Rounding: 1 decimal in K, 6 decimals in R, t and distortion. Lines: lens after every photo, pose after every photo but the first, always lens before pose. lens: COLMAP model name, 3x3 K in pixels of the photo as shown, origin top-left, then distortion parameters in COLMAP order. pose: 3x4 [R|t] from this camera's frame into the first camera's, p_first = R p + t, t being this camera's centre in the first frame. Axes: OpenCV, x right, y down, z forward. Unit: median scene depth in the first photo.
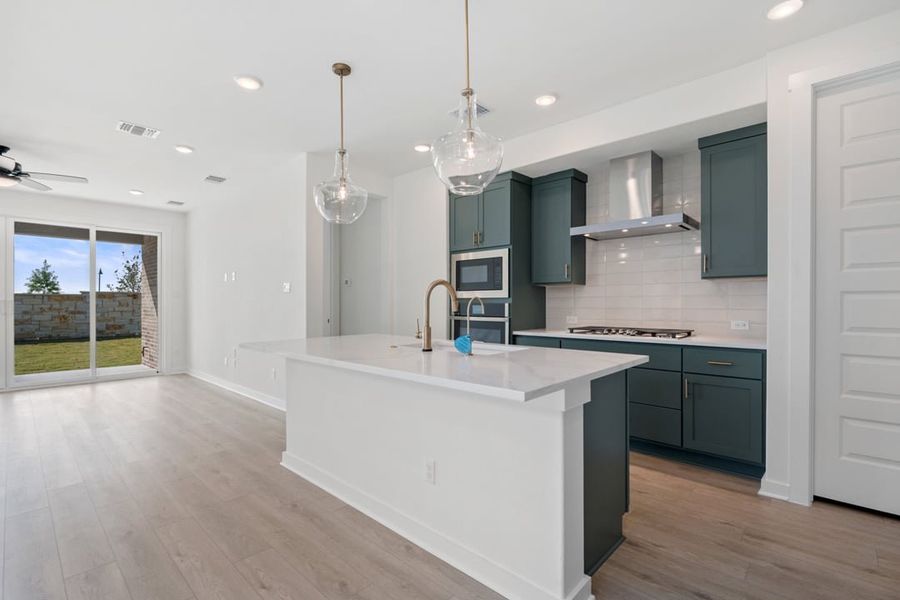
lens RADIAL K [[410.5, 0, 447.8], [0, 410.5, 303.6], [0, 0, 1]] dist [0.004683, -0.004136]
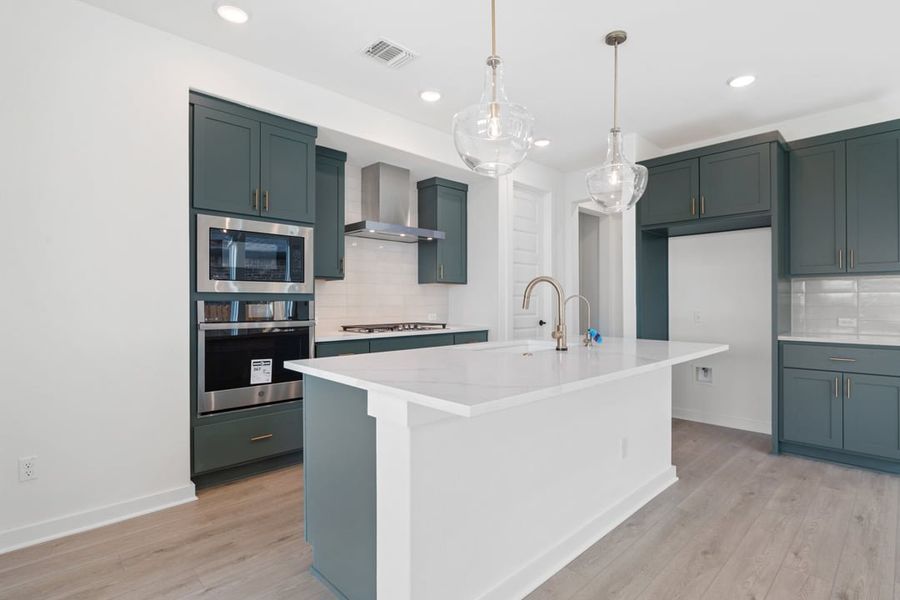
lens RADIAL K [[448.5, 0, 447.4], [0, 448.5, 297.8], [0, 0, 1]] dist [-0.002175, -0.004331]
pose [[0.050738, 0.009730, 0.998665, -0.837217], [0.001913, 0.999950, -0.009839, 0.002243], [-0.998710, 0.002410, 0.050717, 0.909179]]
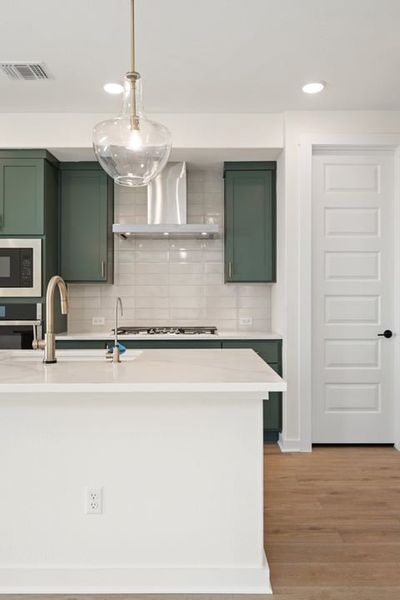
lens RADIAL K [[466.0, 0, 201.7], [0, 466.0, 299.7], [0, 0, 1]] dist [-0.005490, -0.001711]
pose [[0.735527, 0.002082, 0.677492, -0.335315], [0.000958, 0.999991, -0.004112, -0.005096], [-0.677495, 0.003673, 0.735519, 0.079809]]
